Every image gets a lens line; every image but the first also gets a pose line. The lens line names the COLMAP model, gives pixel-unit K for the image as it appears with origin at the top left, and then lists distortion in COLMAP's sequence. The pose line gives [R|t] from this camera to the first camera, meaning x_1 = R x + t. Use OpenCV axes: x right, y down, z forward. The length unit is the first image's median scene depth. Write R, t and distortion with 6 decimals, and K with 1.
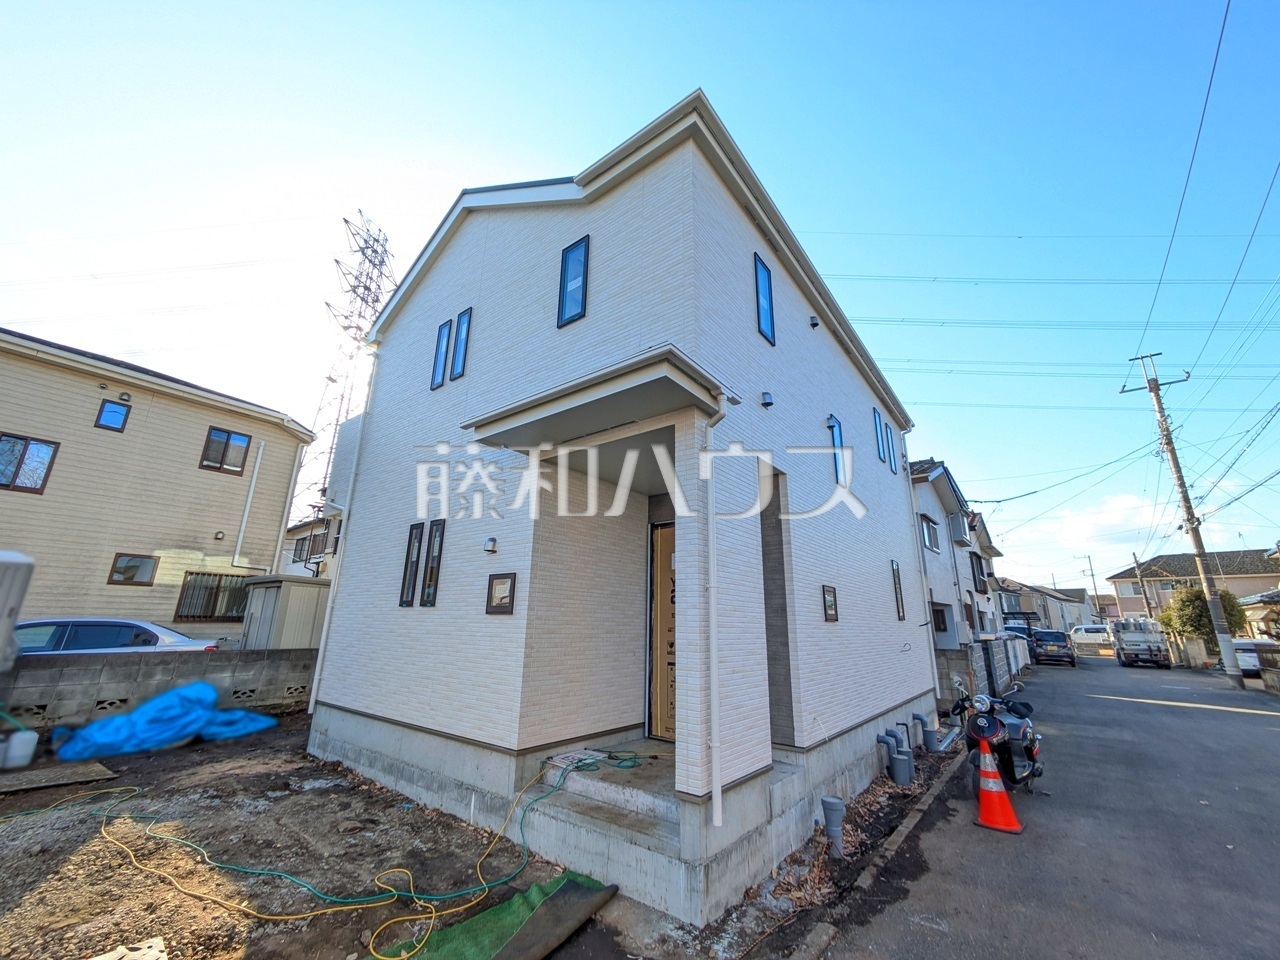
lens RADIAL K [[504.2, 0, 638.3], [0, 504.2, 486.1], [0, 0, 1]] dist [-0.002673, 0.002102]
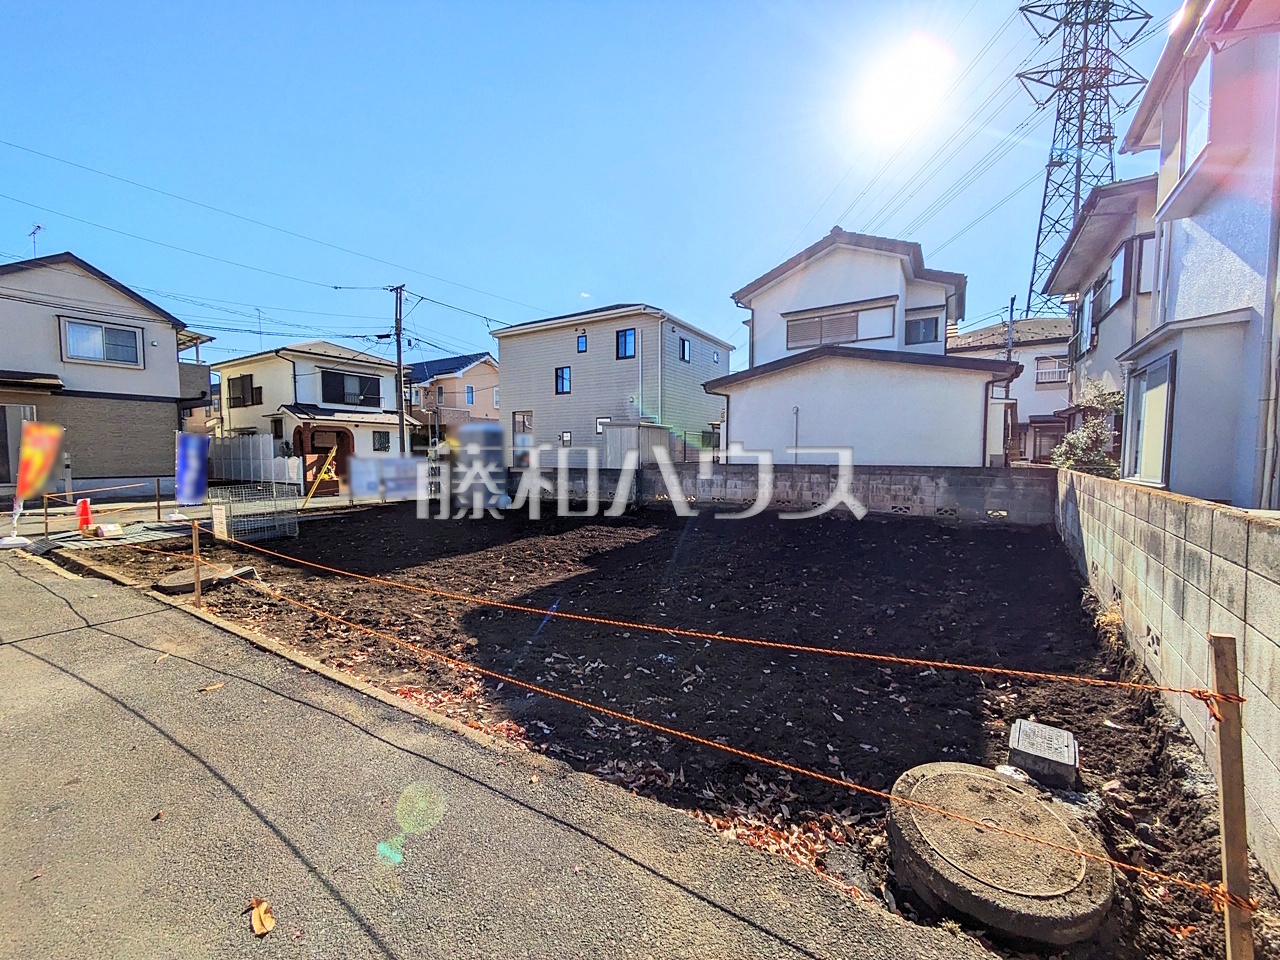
lens RADIAL K [[504.2, 0, 637.2], [0, 504.2, 483.5], [0, 0, 1]] dist [-0.002673, 0.002102]
pose [[0.106253, 0.039368, -0.993559, 0.867392], [0.266513, 0.961527, 0.066600, 0.298290], [0.957957, -0.271873, 0.091673, 0.967774]]
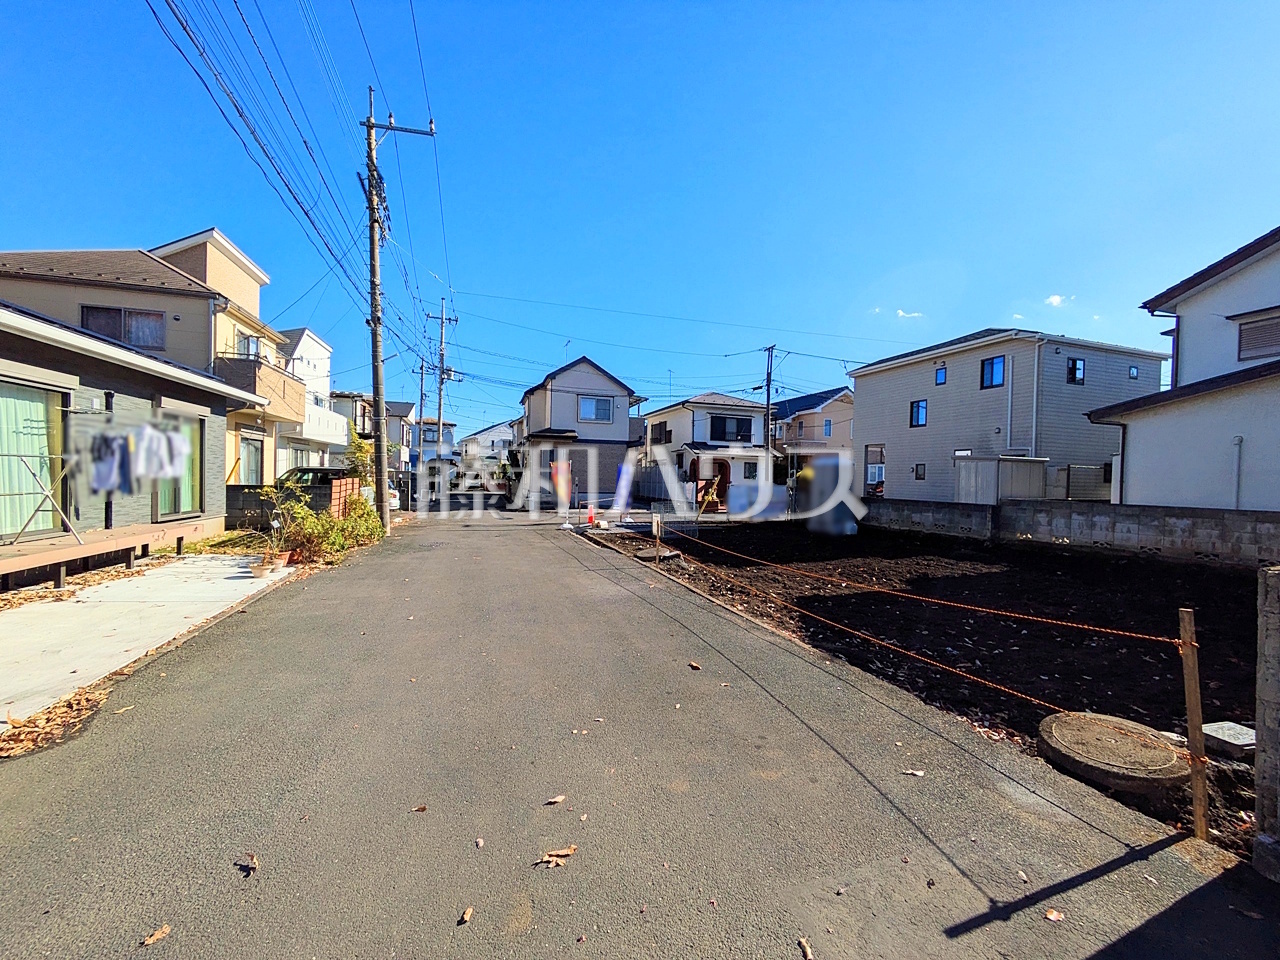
lens RADIAL K [[504.2, 0, 637.1], [0, 504.2, 483.4], [0, 0, 1]] dist [-0.002673, 0.002102]
pose [[-0.545302, -0.019000, -0.838024, 1.147761], [0.192745, 0.970113, -0.147413, 0.313345], [0.815779, -0.241910, -0.525342, 1.054945]]
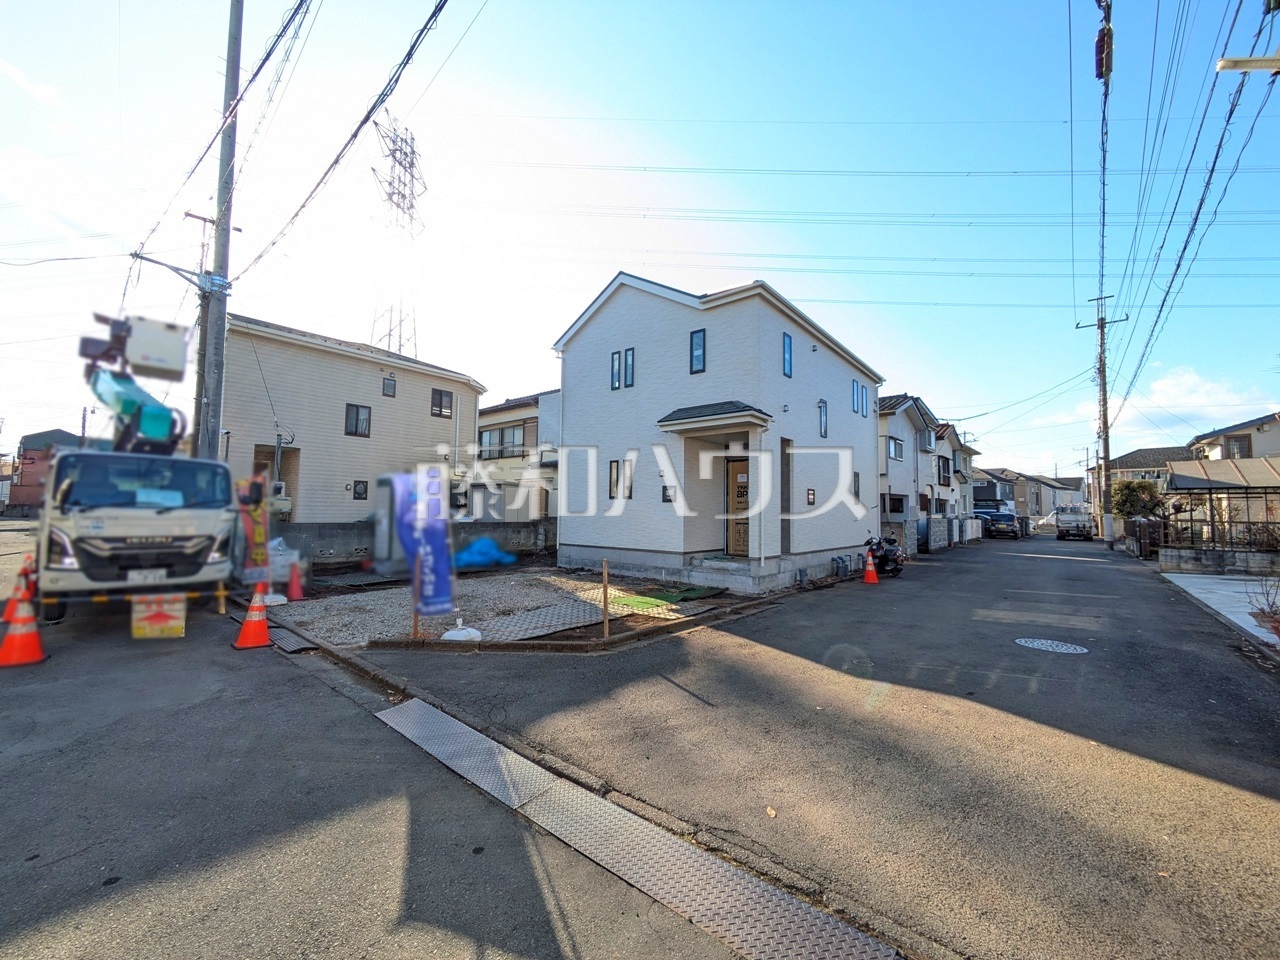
lens RADIAL K [[504.2, 0, 638.6], [0, 504.2, 483.1], [0, 0, 1]] dist [-0.002673, 0.002102]
pose [[0.999386, -0.006457, -0.034443, -0.183418], [0.013477, 0.978104, 0.207681, -0.181568], [0.032348, -0.208018, 0.977590, -0.722868]]
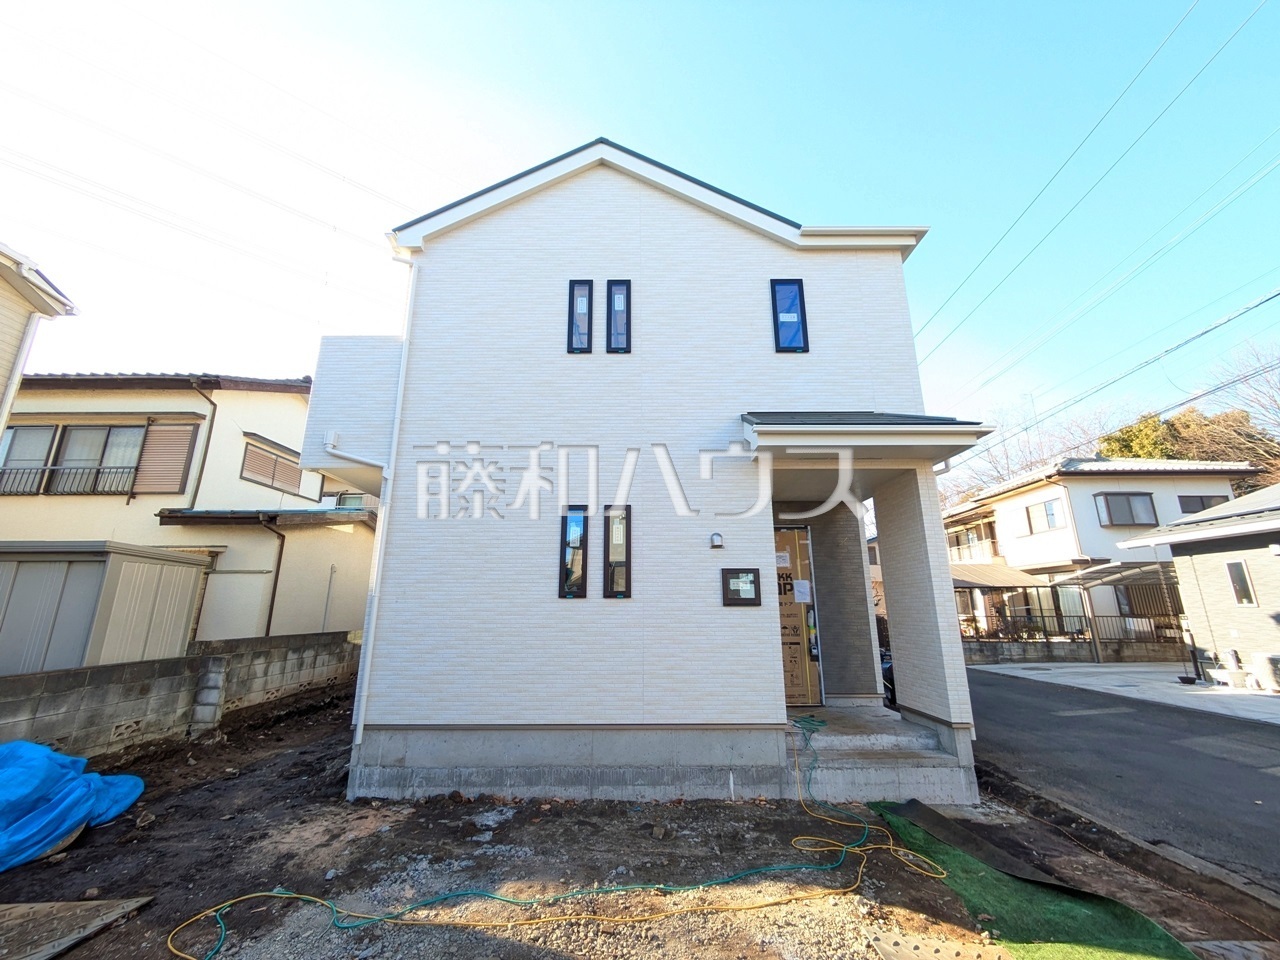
lens RADIAL K [[504.2, 0, 639.7], [0, 504.2, 484.9], [0, 0, 1]] dist [-0.002673, 0.002102]
pose [[0.789288, 0.128271, 0.600476, -0.610344], [-0.147380, 0.988925, -0.017529, 0.026321], [-0.596074, -0.074662, 0.799451, 0.154213]]
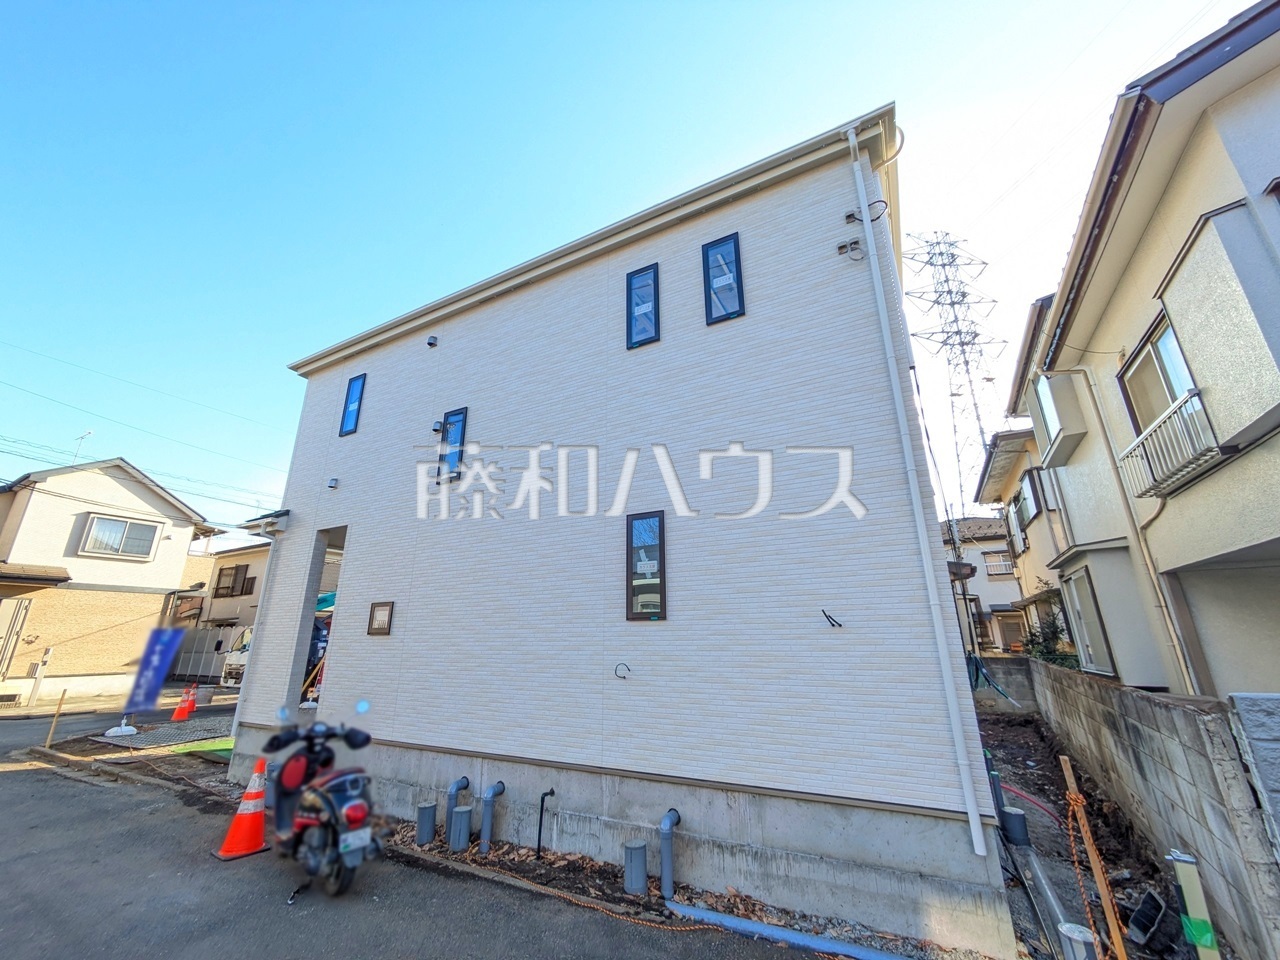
lens RADIAL K [[504.2, 0, 635.6], [0, 504.2, 484.9], [0, 0, 1]] dist [-0.002673, 0.002102]
pose [[0.166365, -0.311326, -0.935627, 0.997954], [0.271972, 0.926532, -0.259940, 0.252937], [0.947815, -0.211220, 0.238815, 0.841794]]
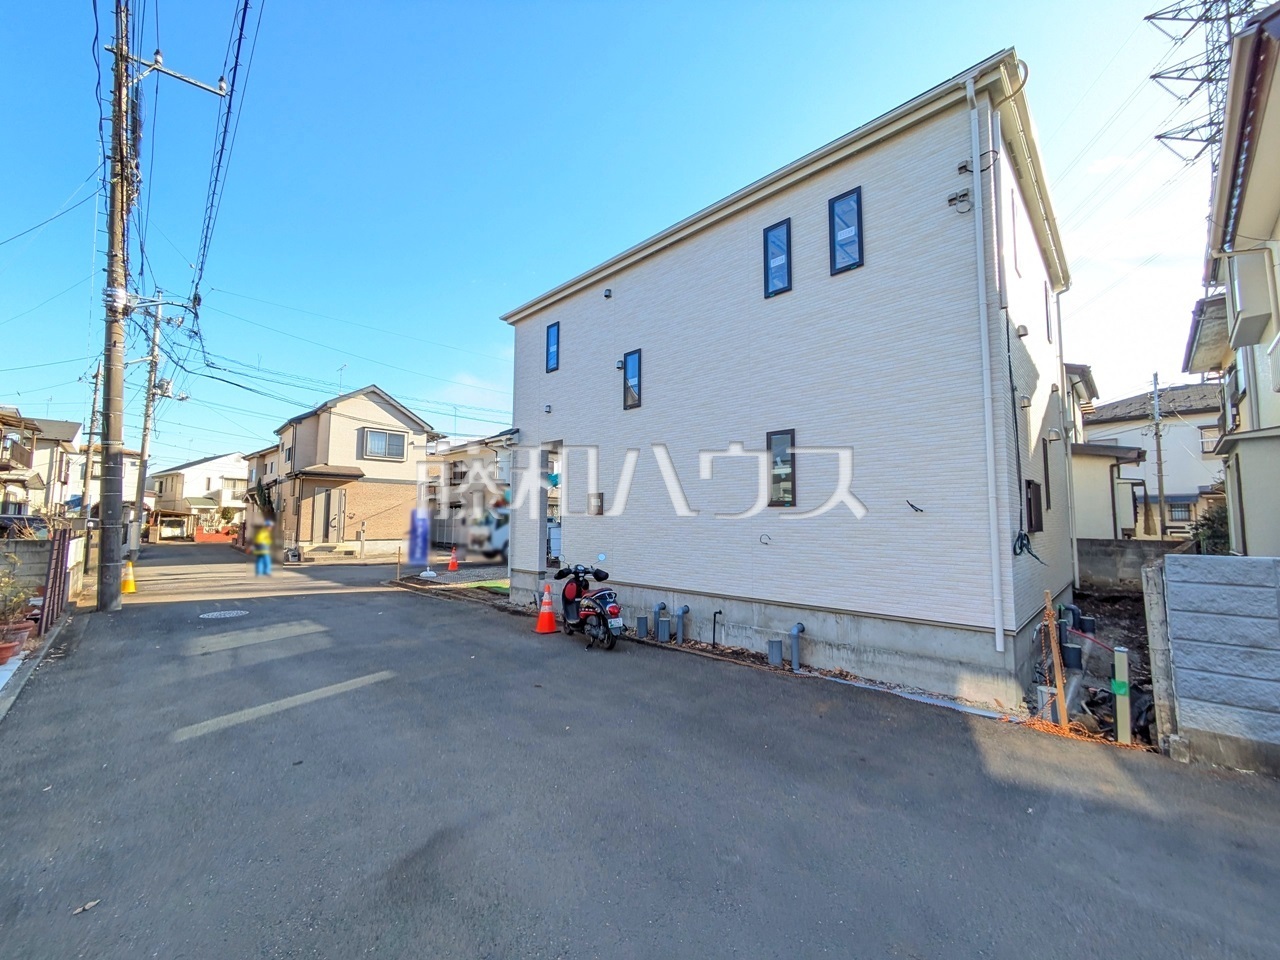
lens RADIAL K [[504.2, 0, 636.1], [0, 504.2, 481.8], [0, 0, 1]] dist [-0.002673, 0.002102]
pose [[-0.114927, -0.097511, -0.988577, 1.230372], [0.258633, 0.957912, -0.124553, 0.252498], [0.959114, -0.269993, -0.084870, 0.813745]]
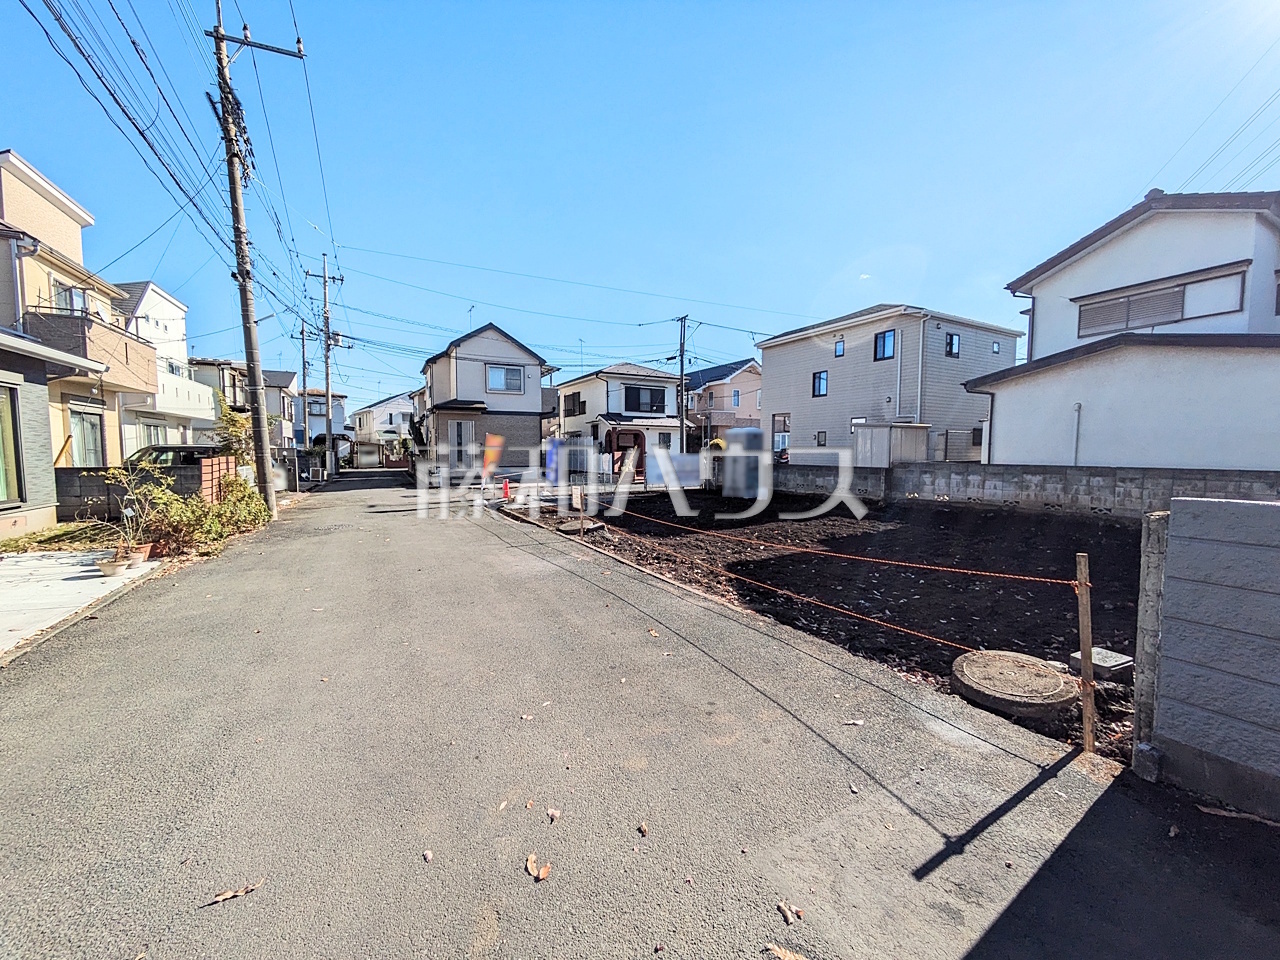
lens RADIAL K [[504.2, 0, 637.2], [0, 504.2, 482.5], [0, 0, 1]] dist [-0.002673, 0.002102]
pose [[-0.392555, 0.041108, -0.918809, 1.139950], [0.236592, 0.969895, -0.057689, 0.307972], [0.888777, -0.240029, -0.390463, 1.026049]]
